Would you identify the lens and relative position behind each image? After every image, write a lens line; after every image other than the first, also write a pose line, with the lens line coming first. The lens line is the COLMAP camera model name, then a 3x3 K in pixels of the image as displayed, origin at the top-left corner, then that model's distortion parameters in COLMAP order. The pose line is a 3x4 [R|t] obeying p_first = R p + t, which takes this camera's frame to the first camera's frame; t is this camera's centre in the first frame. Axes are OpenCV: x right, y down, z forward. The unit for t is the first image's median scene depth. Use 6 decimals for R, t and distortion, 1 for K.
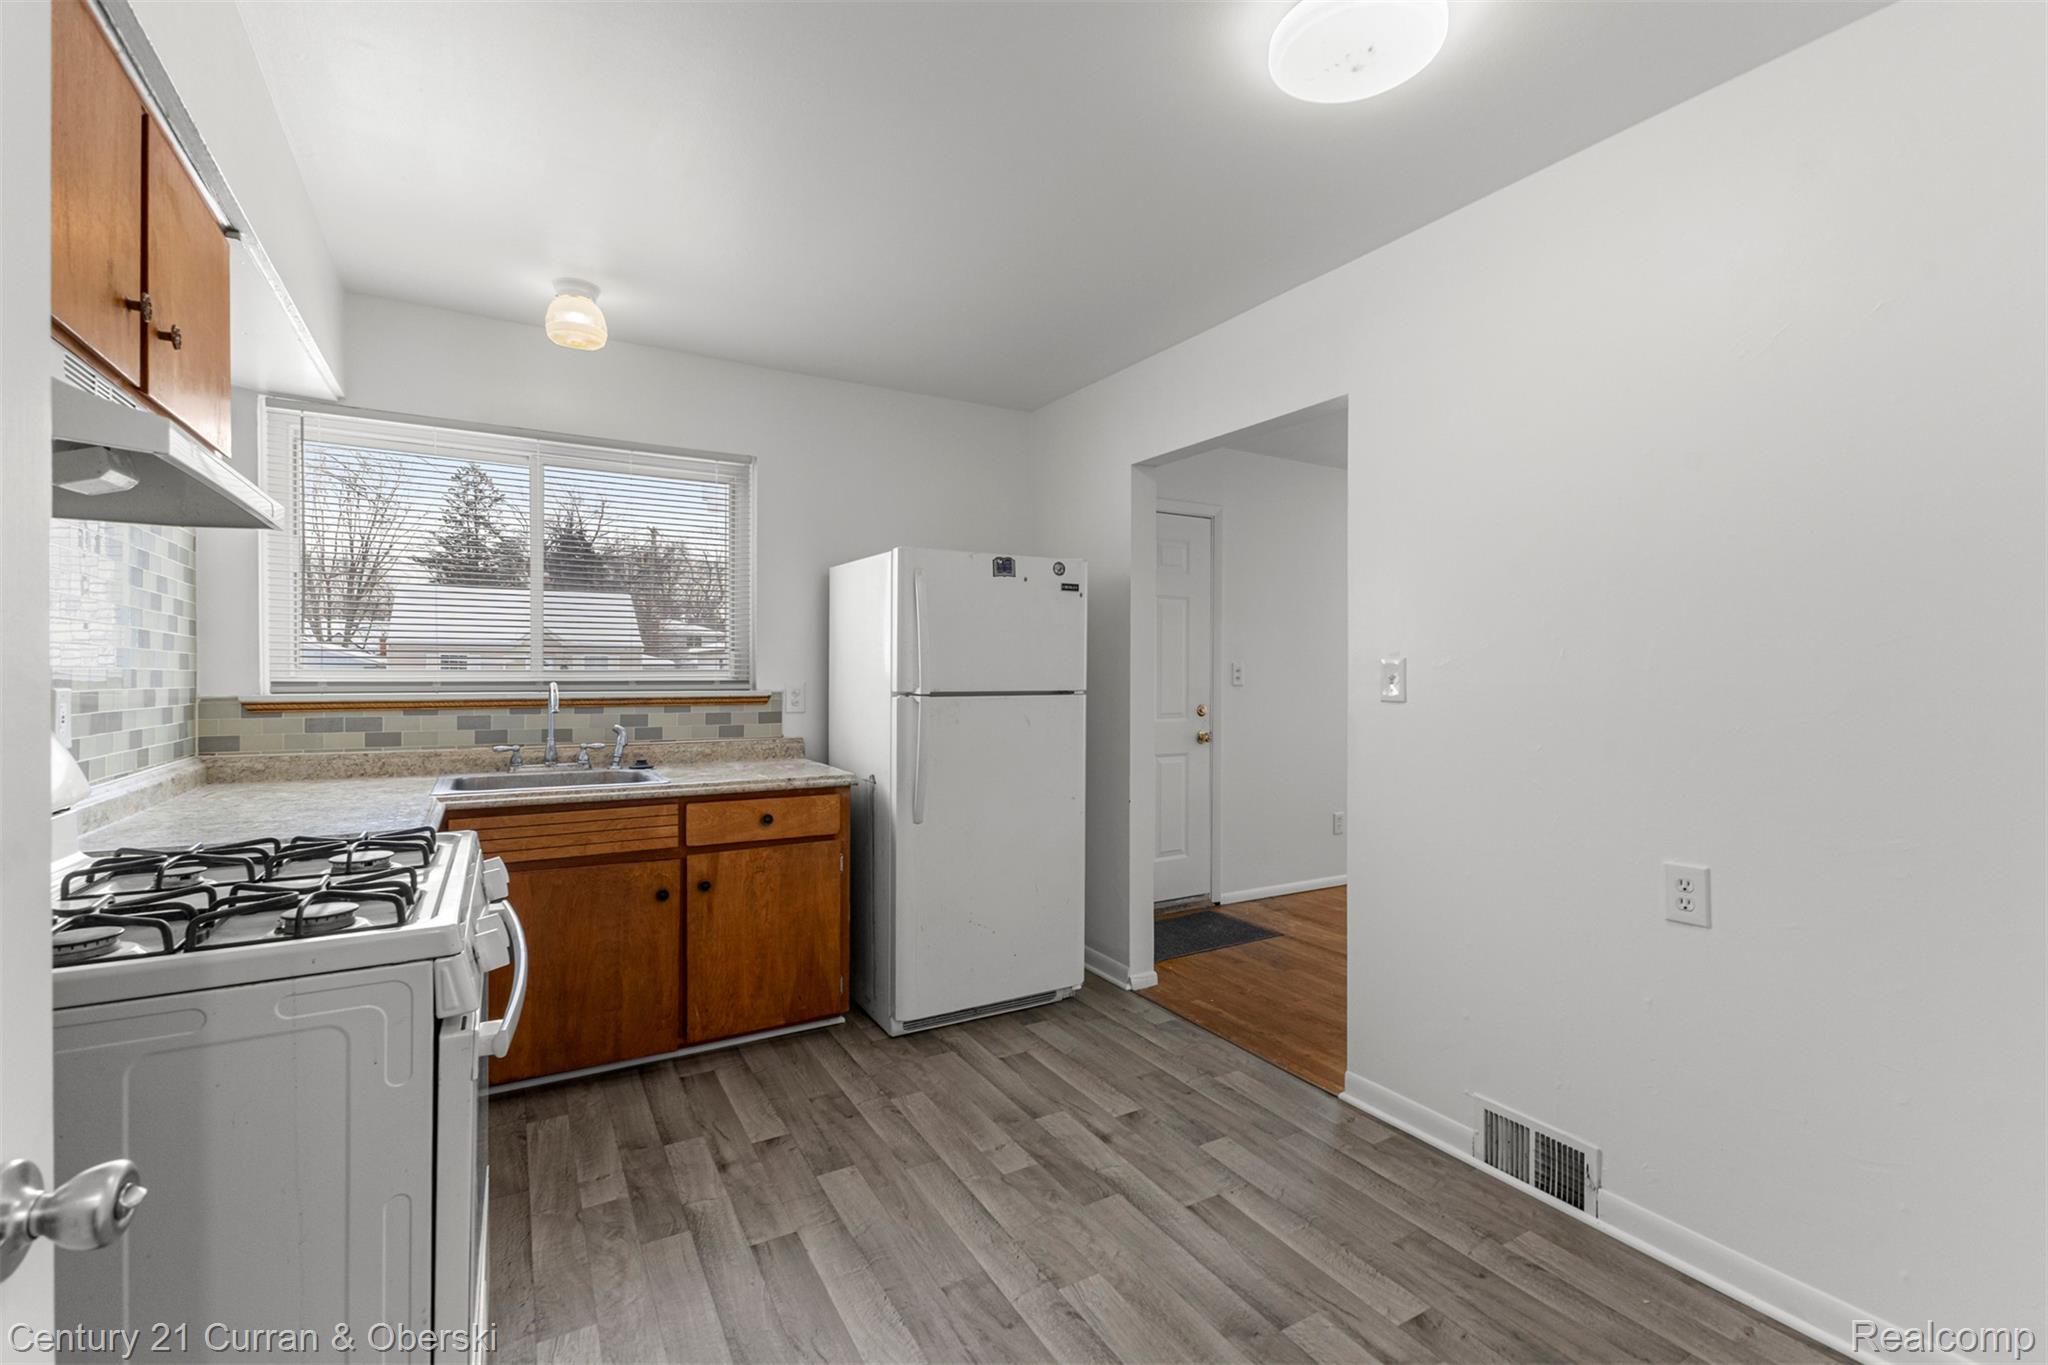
lens RADIAL K [[885.4, 0, 1018.8], [0, 885.4, 678.8], [0, 0, 1]] dist [0.010337, -0.001801]
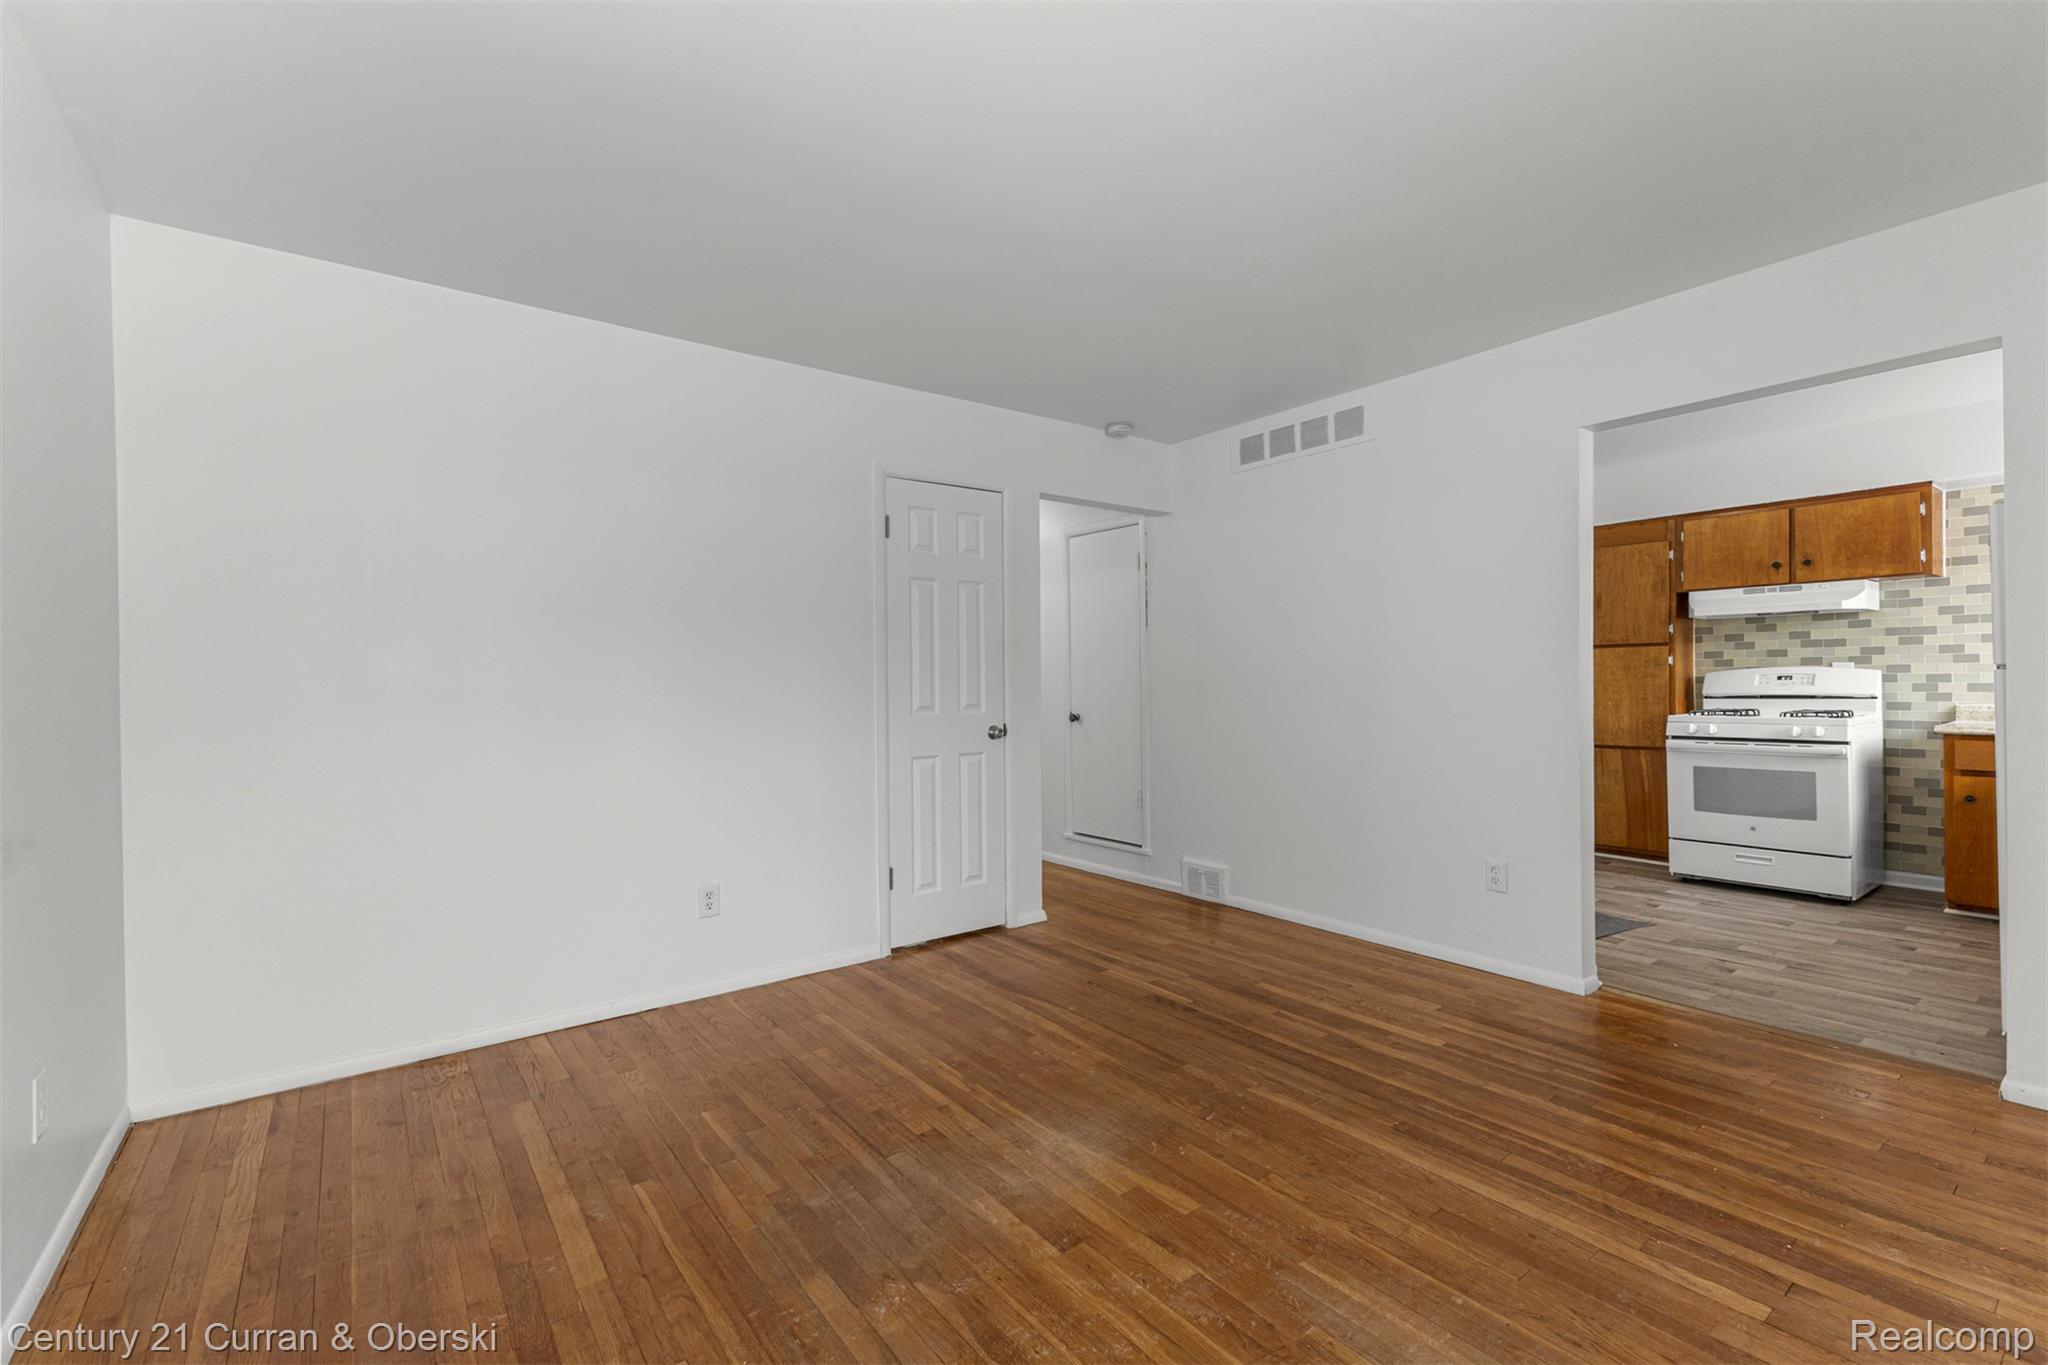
lens RADIAL K [[885.4, 0, 1028.0], [0, 885.4, 686.7], [0, 0, 1]] dist [0.010337, -0.001801]
pose [[-0.992713, 0.008858, -0.120174, 1.195055], [0.007116, 0.999863, 0.014916, 0.016141], [0.120290, 0.013953, -0.992641, 1.942379]]
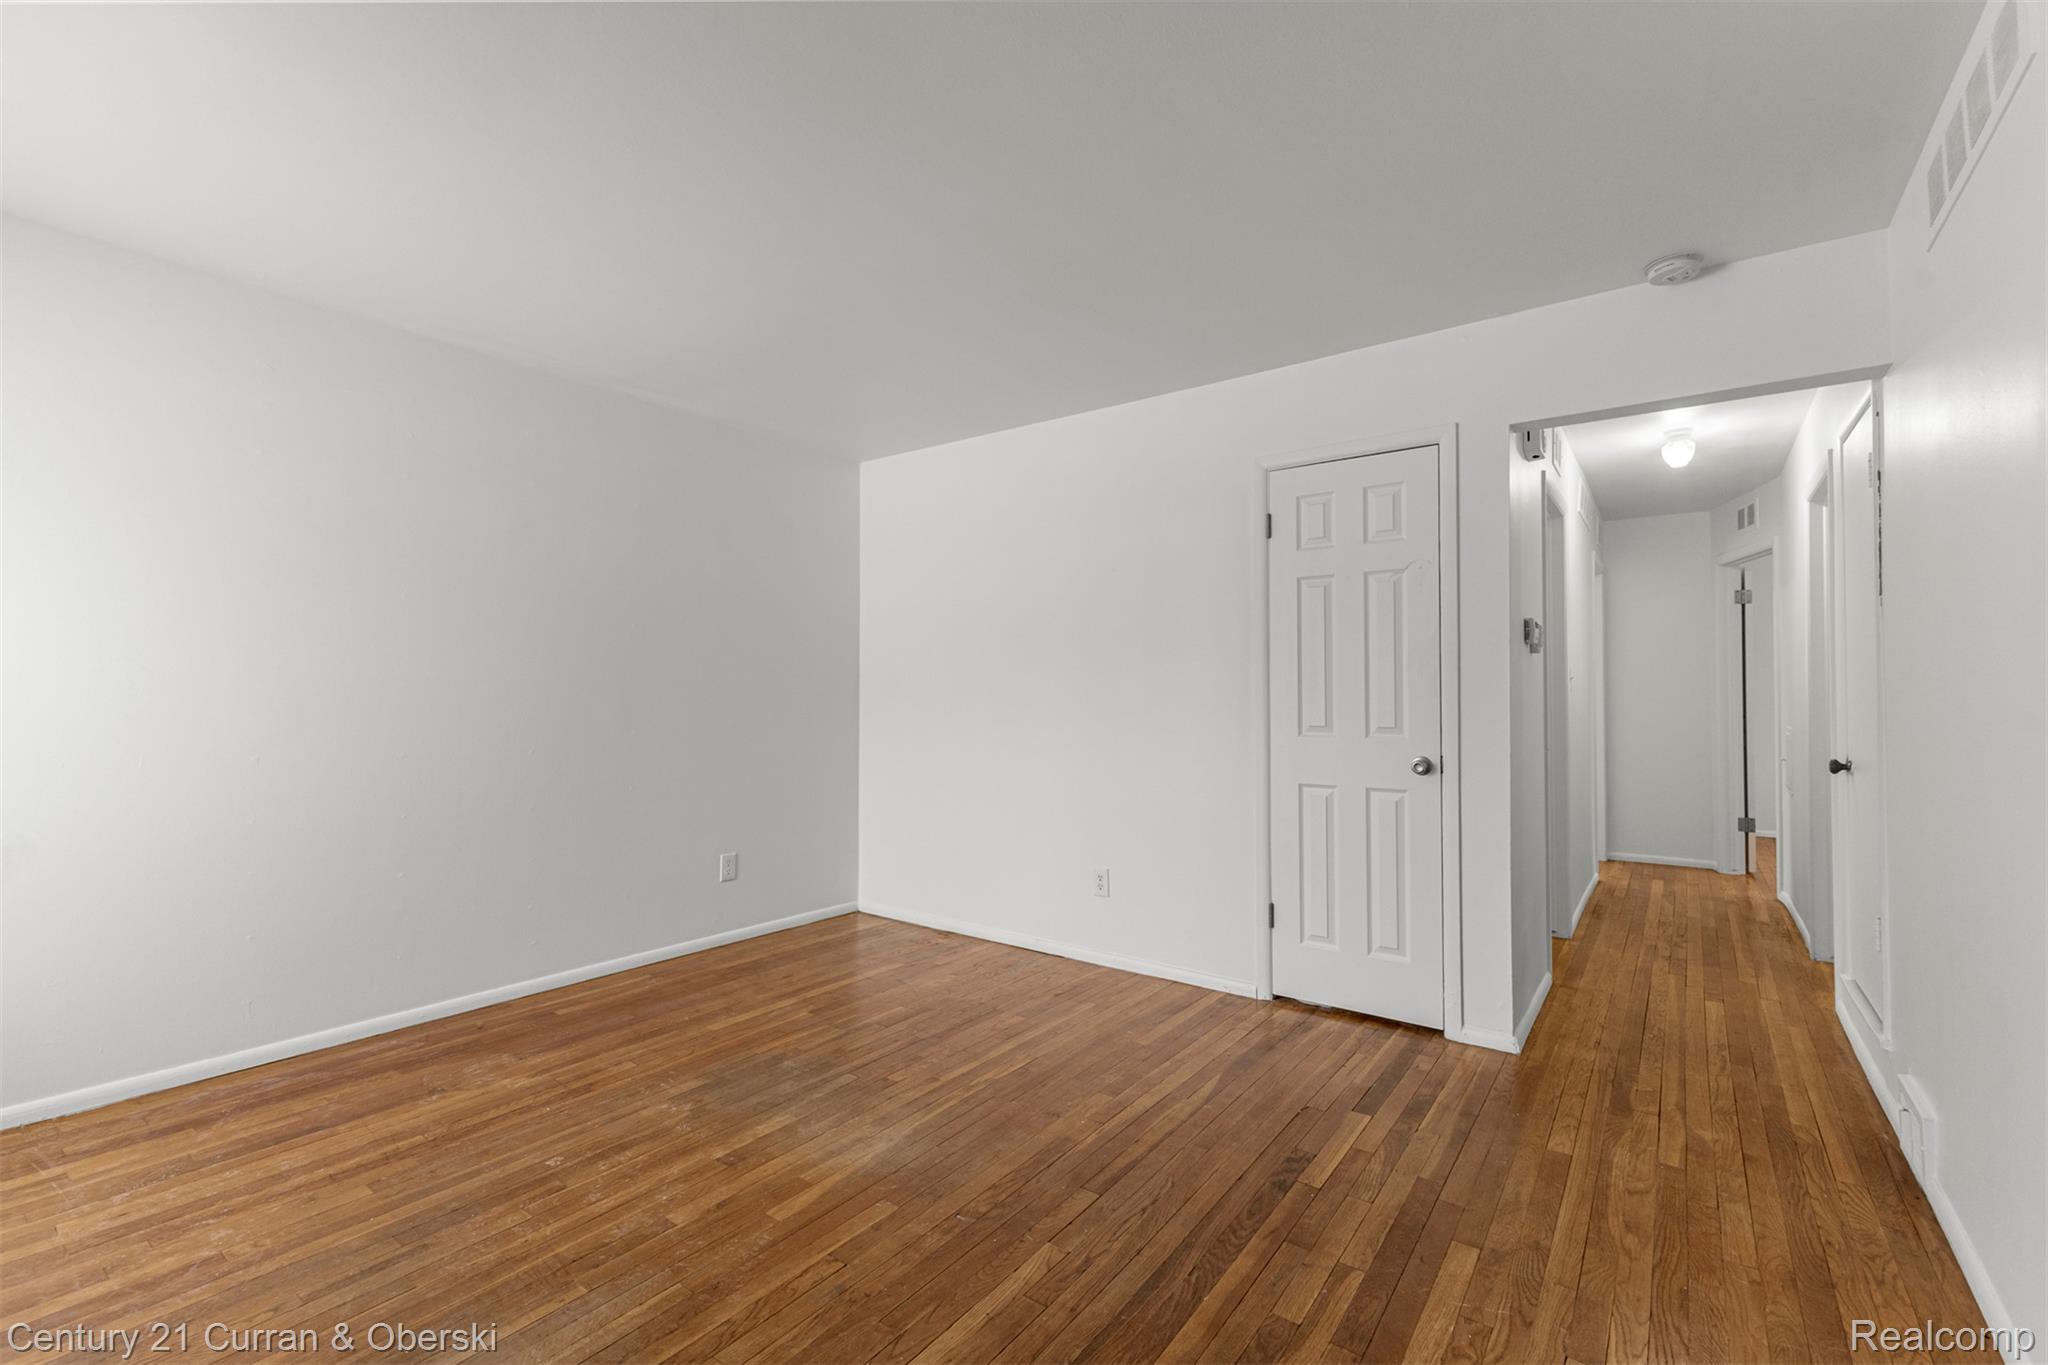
lens RADIAL K [[885.4, 0, 1022.6], [0, 885.4, 678.0], [0, 0, 1]] dist [0.010337, -0.001801]
pose [[-0.389647, 0.013494, 0.920866, 0.276524], [0.000970, 0.999898, -0.014241, 0.020062], [-0.920964, -0.004655, -0.389620, 1.380458]]
